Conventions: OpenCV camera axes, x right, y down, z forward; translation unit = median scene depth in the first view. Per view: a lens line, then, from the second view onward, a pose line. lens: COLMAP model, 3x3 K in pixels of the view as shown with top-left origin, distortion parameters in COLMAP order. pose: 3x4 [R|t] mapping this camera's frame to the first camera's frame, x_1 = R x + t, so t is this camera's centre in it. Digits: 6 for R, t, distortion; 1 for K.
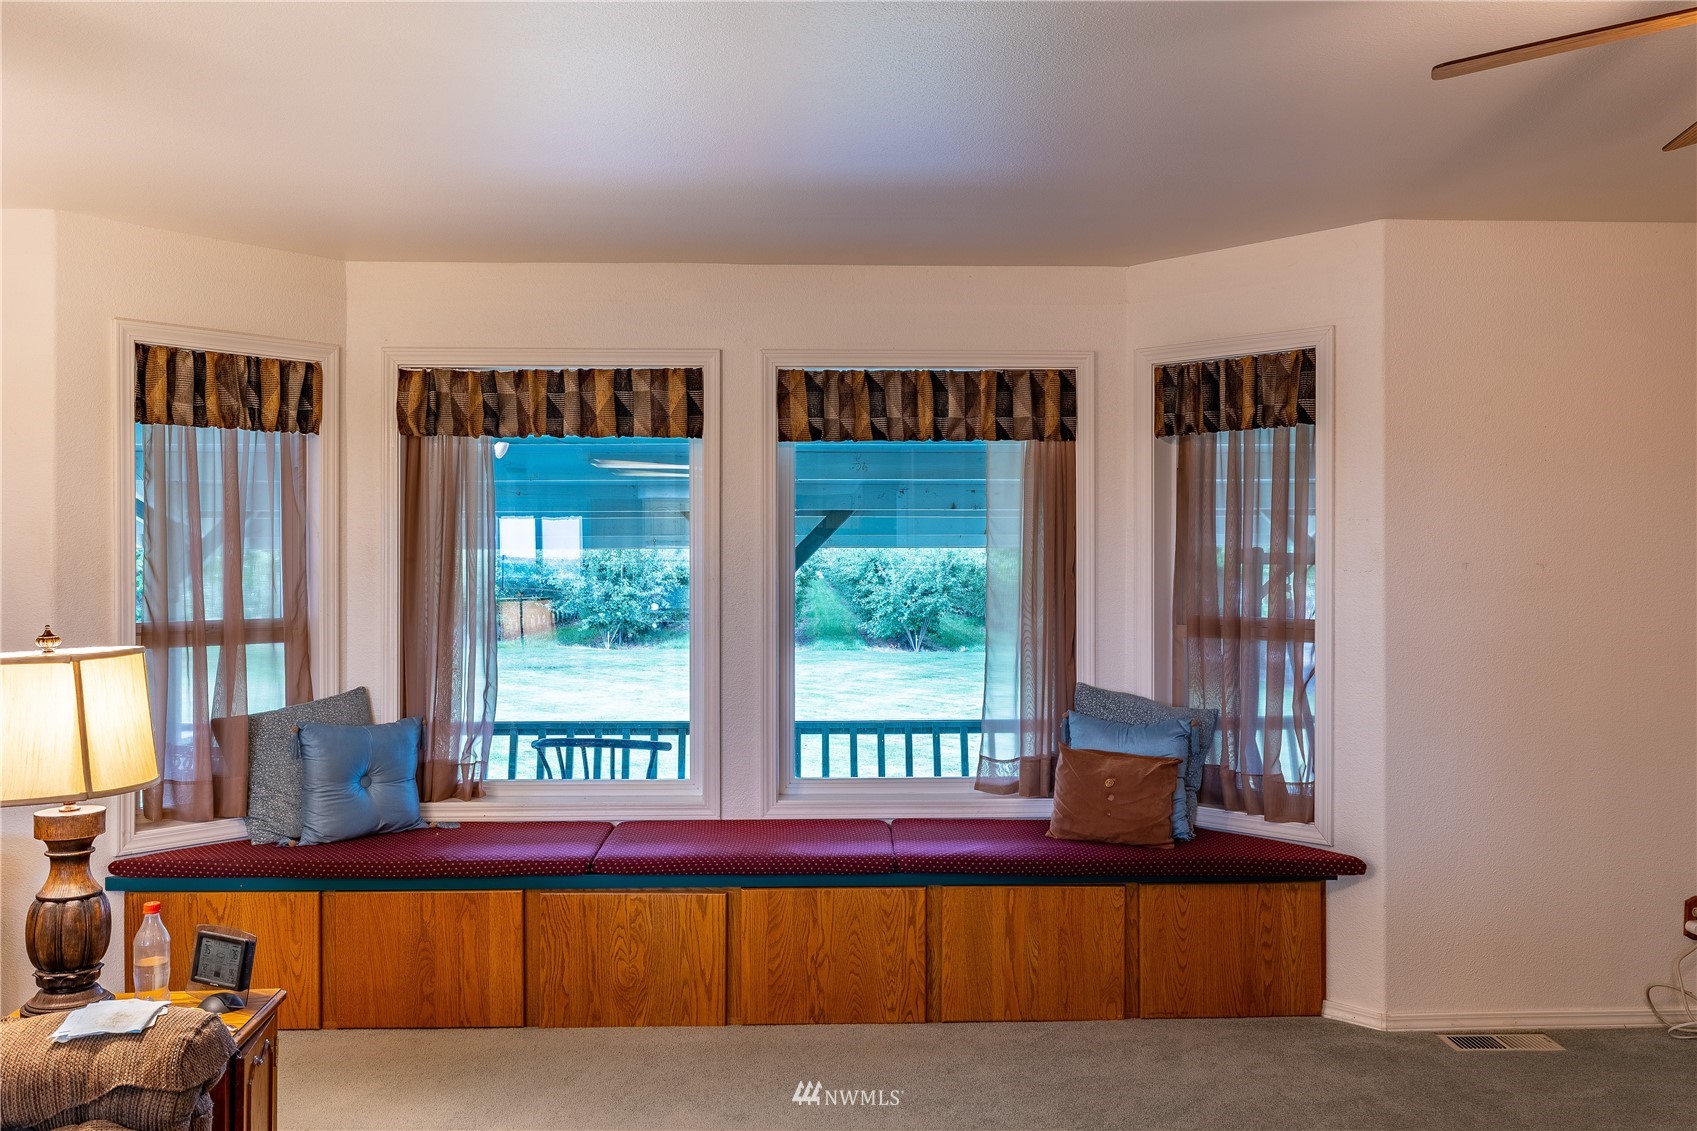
lens RADIAL K [[1340.2, 0, 848.5], [0, 1340.2, 565.5], [0, 0, 1]] dist [0.003156, 0.002480]
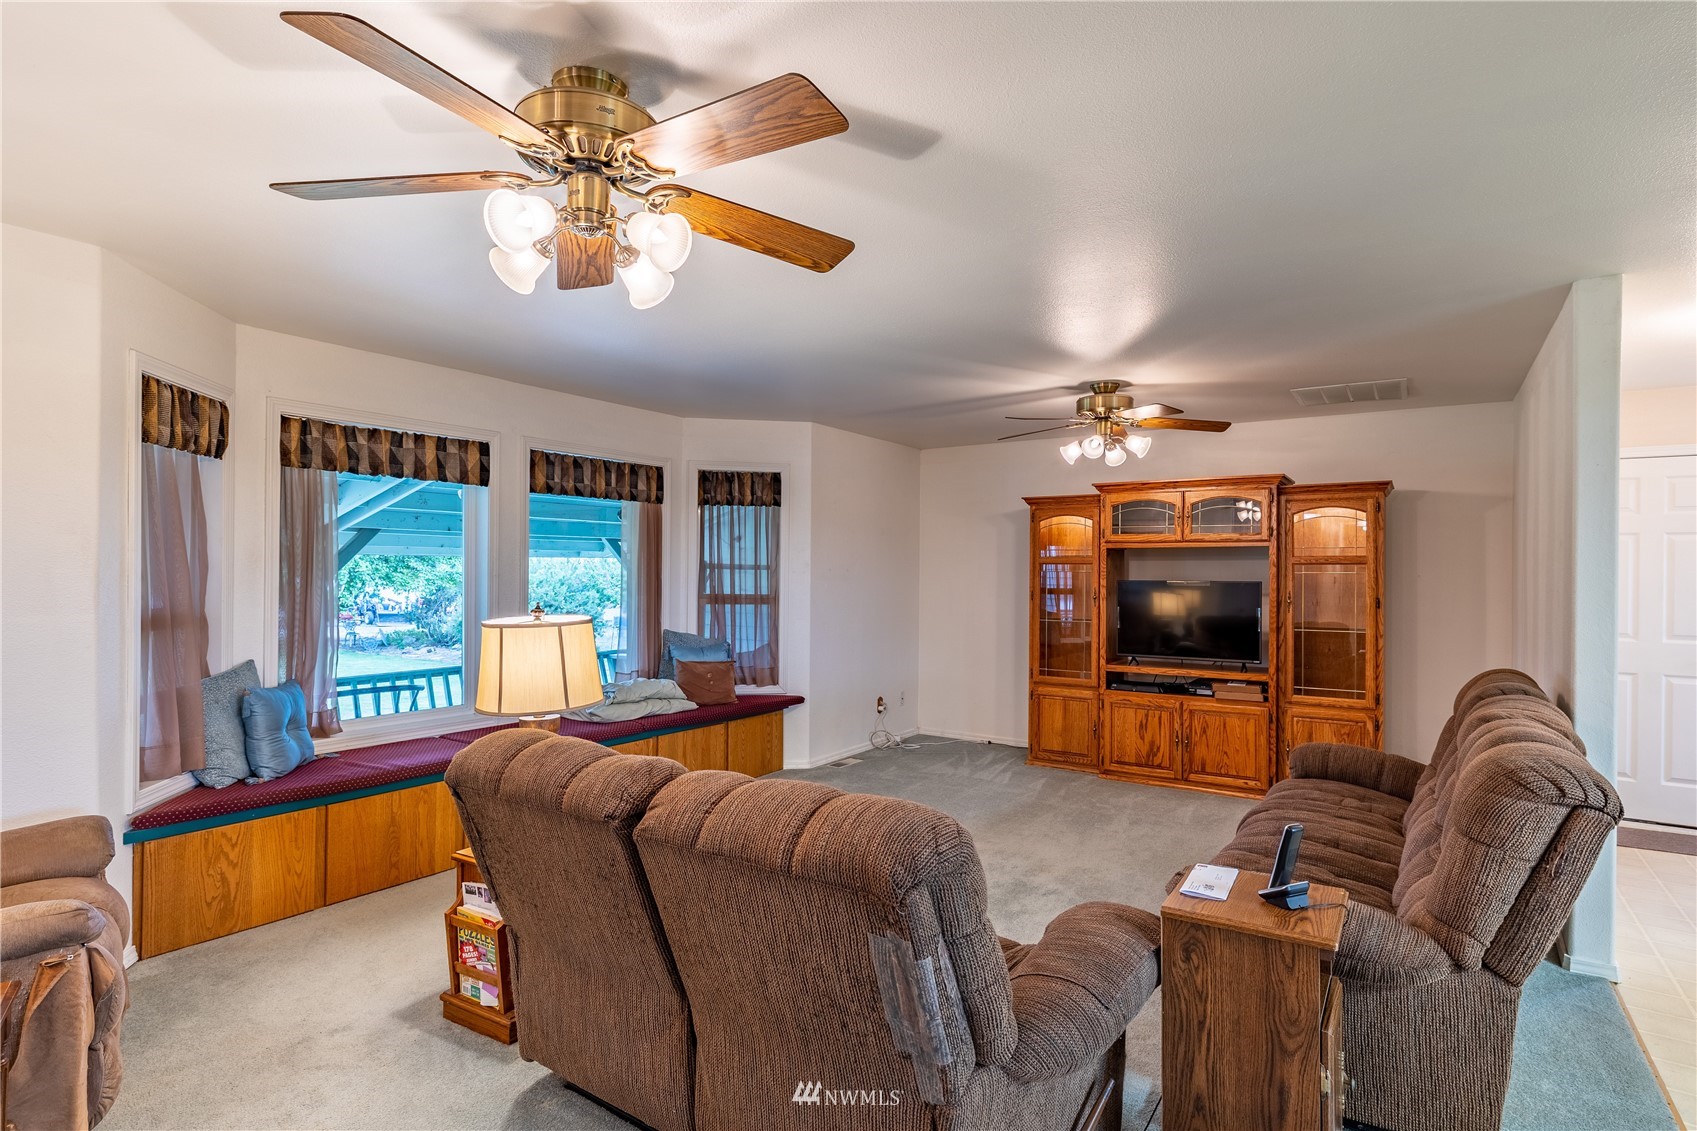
lens RADIAL K [[865.0, 0, 848.5], [0, 865.0, 565.5], [0, 0, 1]] dist [-0.005624, 0.002471]
pose [[0.587515, 0.010059, 0.809151, -0.689953], [-0.008804, 0.999943, -0.006038, 0.000996], [-0.809166, -0.003577, 0.587570, 0.052451]]
